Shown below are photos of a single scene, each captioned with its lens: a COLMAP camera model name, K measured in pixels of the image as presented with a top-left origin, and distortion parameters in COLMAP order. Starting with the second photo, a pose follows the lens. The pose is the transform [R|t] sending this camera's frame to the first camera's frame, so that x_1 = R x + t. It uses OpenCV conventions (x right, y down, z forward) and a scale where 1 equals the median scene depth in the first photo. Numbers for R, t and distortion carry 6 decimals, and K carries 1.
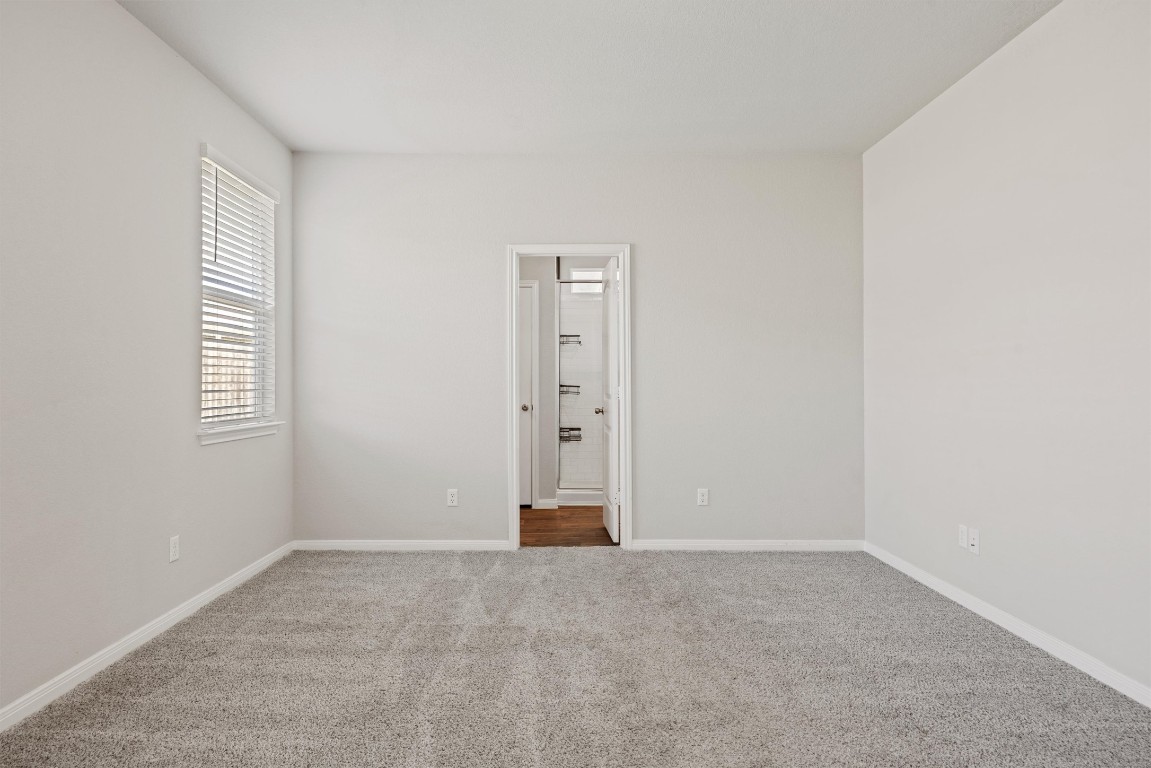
lens RADIAL K [[669.0, 0, 562.3], [0, 669.0, 384.1], [0, 0, 1]] dist [-0.002190, -0.000806]
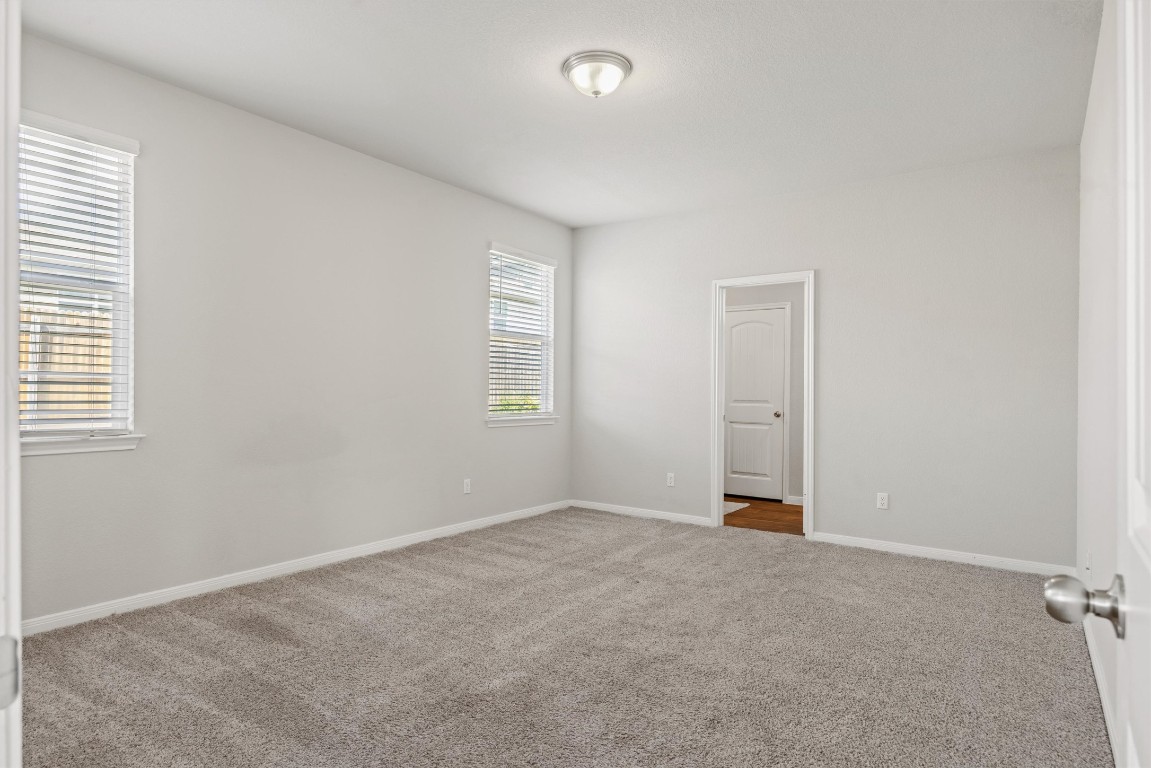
lens RADIAL K [[622.6, 0, 579.8], [0, 622.6, 406.9], [0, 0, 1]] dist [-0.001983, -0.000722]
pose [[0.819224, 0.024239, -0.572961, 0.411304], [-0.012698, 0.999628, 0.024133, 0.001397], [0.573333, -0.012495, 0.819227, -0.095401]]
